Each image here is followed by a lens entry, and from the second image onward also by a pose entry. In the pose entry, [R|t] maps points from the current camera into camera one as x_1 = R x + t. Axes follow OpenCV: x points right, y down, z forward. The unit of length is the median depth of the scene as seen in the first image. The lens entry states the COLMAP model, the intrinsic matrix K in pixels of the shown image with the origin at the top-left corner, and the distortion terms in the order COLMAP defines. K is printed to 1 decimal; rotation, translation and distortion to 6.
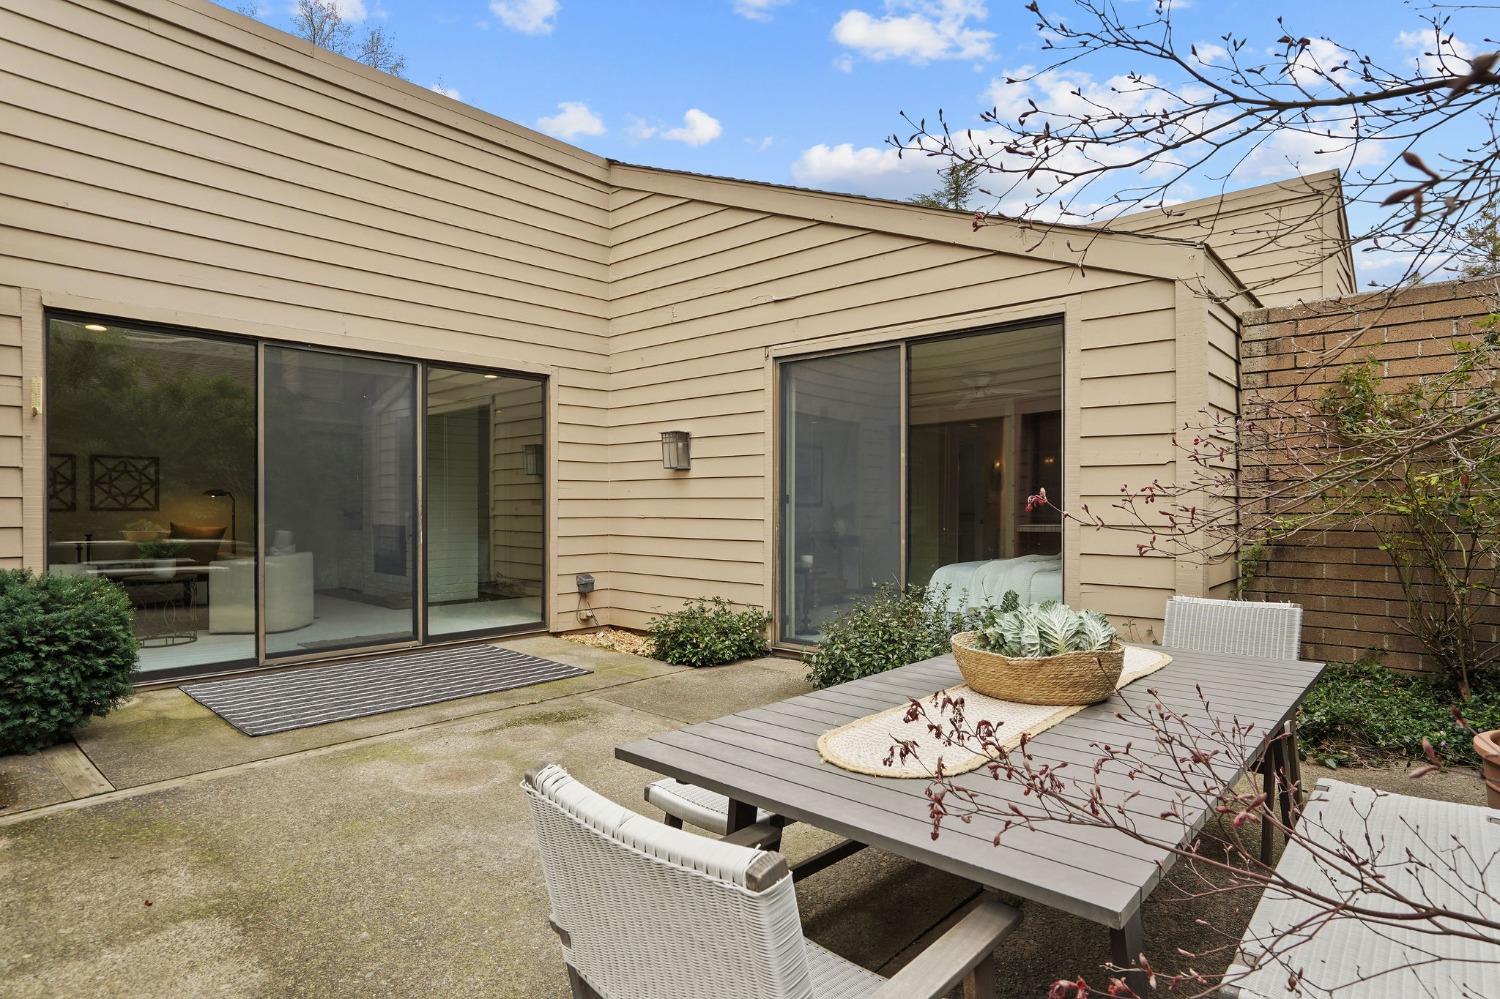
lens RADIAL K [[795.3, 0, 741.7], [0, 795.3, 507.4], [0, 0, 1]] dist [-0.007147, 0.000508]
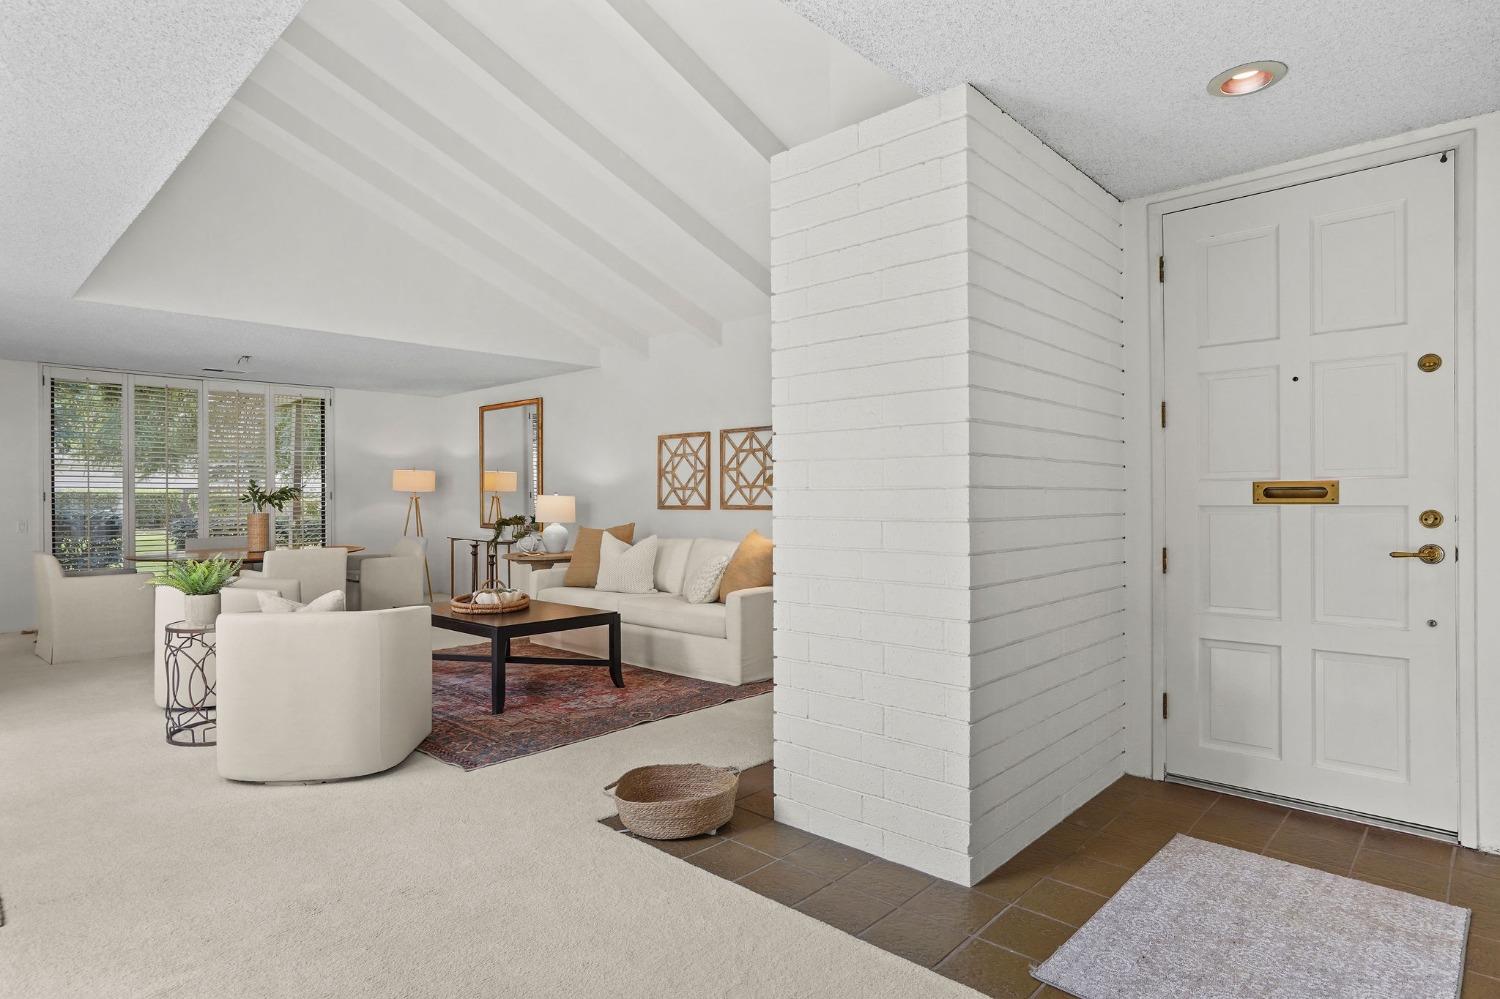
lens RADIAL K [[795.3, 0, 750.9], [0, 795.3, 497.8], [0, 0, 1]] dist [-0.007147, 0.000508]
pose [[-0.018169, 0.005485, -0.999820, -0.150063], [0.011072, 0.999925, 0.005284, -0.013102], [0.999774, -0.010974, -0.018228, 1.522438]]
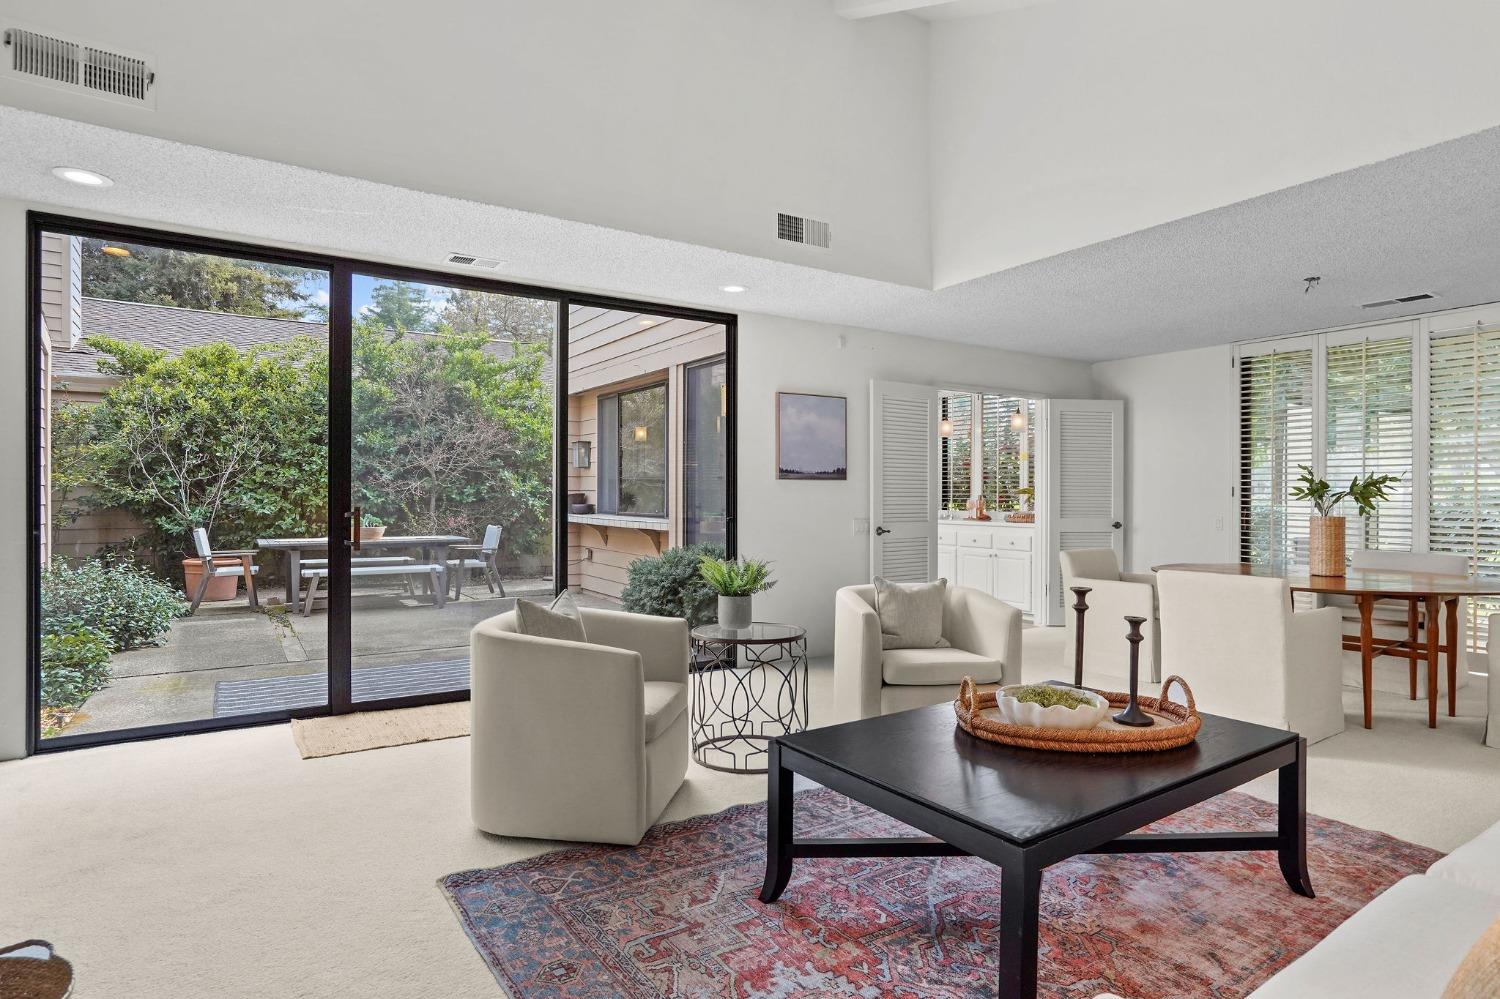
lens RADIAL K [[820.6, 0, 753.0], [0, 820.6, 499.0], [0, 0, 1]] dist [-0.014047, 0.001585]
pose [[-0.969590, -0.001308, 0.244733, -0.903611], [-0.001693, 0.999998, -0.001363, -0.008270], [-0.244730, -0.001736, -0.969590, 1.651918]]
